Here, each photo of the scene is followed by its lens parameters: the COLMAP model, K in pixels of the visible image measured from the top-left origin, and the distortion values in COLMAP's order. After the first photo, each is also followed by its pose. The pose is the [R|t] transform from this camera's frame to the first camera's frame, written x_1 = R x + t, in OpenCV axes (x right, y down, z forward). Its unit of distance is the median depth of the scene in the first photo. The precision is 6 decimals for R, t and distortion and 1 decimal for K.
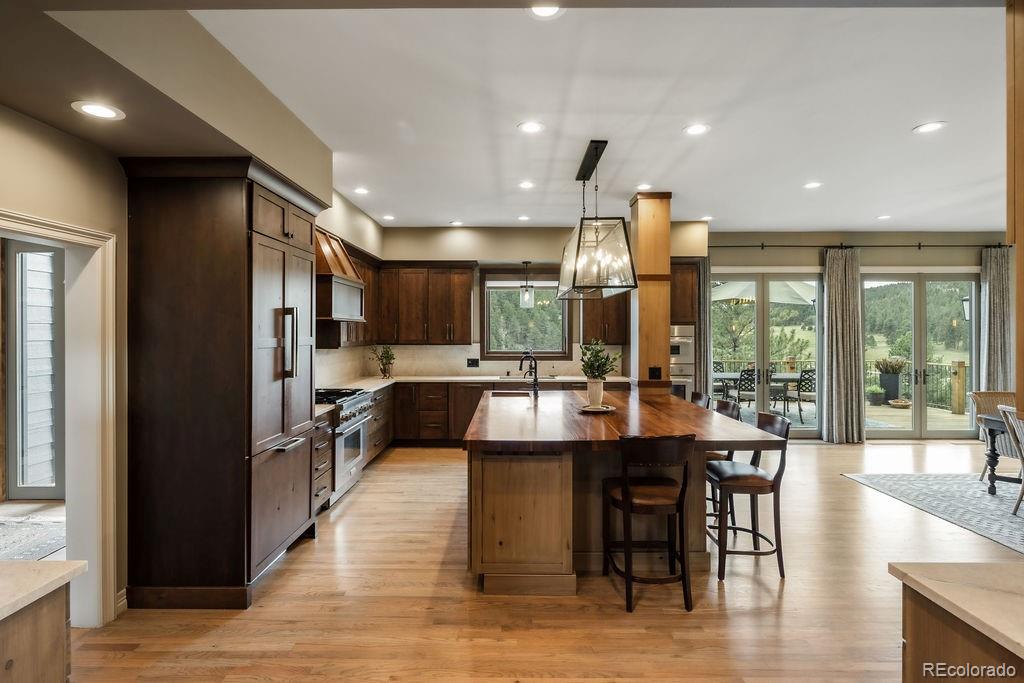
lens RADIAL K [[494.5, 0, 513.0], [0, 494.5, 336.4], [0, 0, 1]] dist [0.002842, 0.000237]
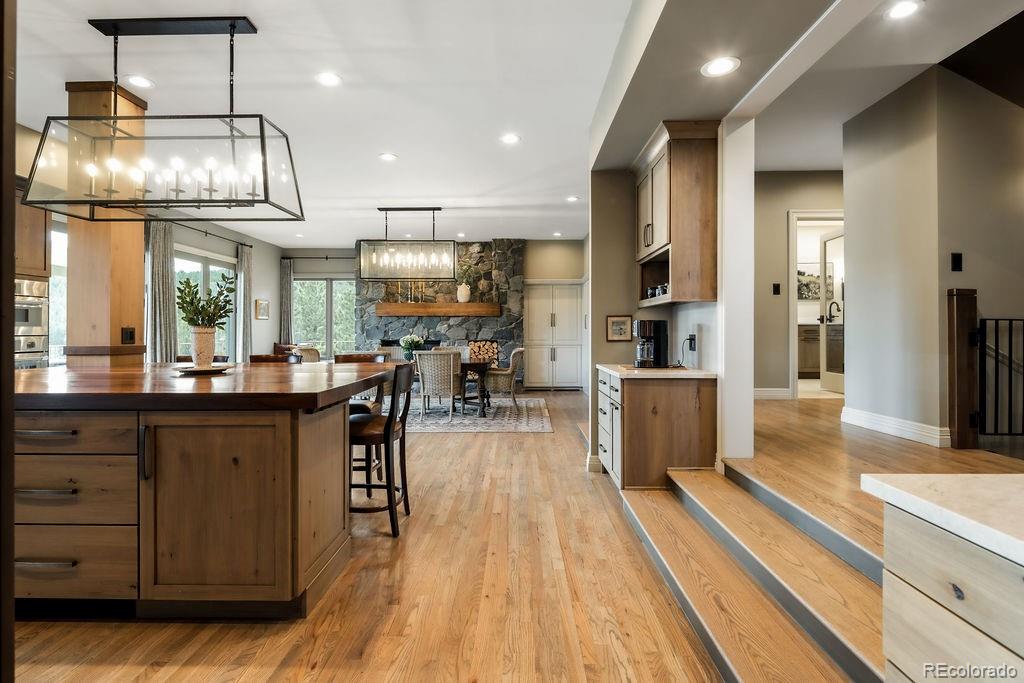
lens RADIAL K [[494.5, 0, 513.3], [0, 494.5, 336.8], [0, 0, 1]] dist [0.002842, 0.000237]
pose [[0.014311, -0.005024, 0.999885, -0.709764], [0.008251, 0.999954, 0.004906, 0.131062], [-0.999864, 0.008180, 0.014352, 0.680929]]
